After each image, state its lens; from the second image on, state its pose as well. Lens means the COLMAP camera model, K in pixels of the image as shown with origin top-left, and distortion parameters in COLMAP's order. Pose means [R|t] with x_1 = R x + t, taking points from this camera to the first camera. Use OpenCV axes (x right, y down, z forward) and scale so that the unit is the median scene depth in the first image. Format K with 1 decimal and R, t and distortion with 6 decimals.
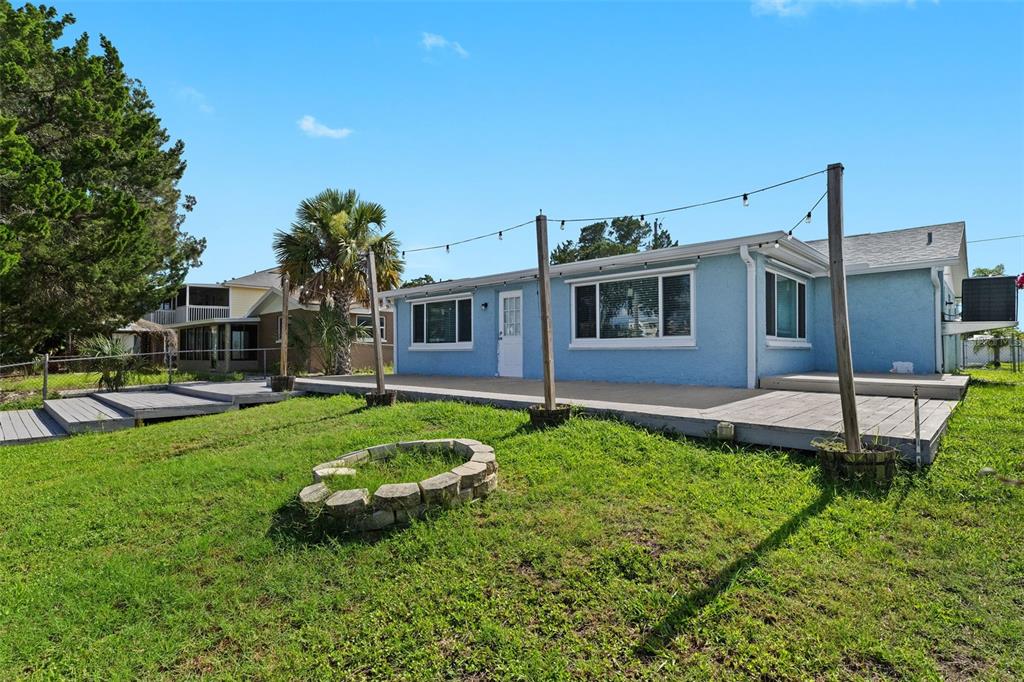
lens RADIAL K [[486.7, 0, 513.0], [0, 486.7, 332.4], [0, 0, 1]] dist [0.001028, 0.000030]
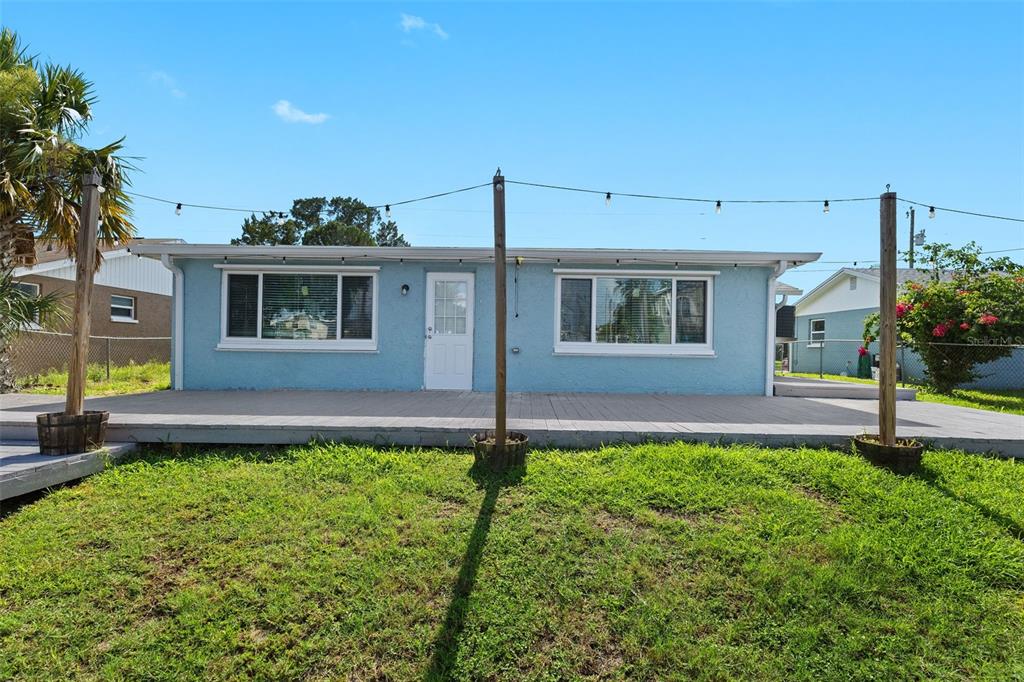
lens RADIAL K [[519.4, 0, 512.0], [0, 519.4, 354.5], [0, 0, 1]] dist [0.002204, 0.000505]
pose [[0.744137, 0.020730, 0.667705, -0.438579], [-0.045358, 0.998780, 0.019542, 0.017767], [-0.666485, -0.044828, 0.744169, 0.340118]]
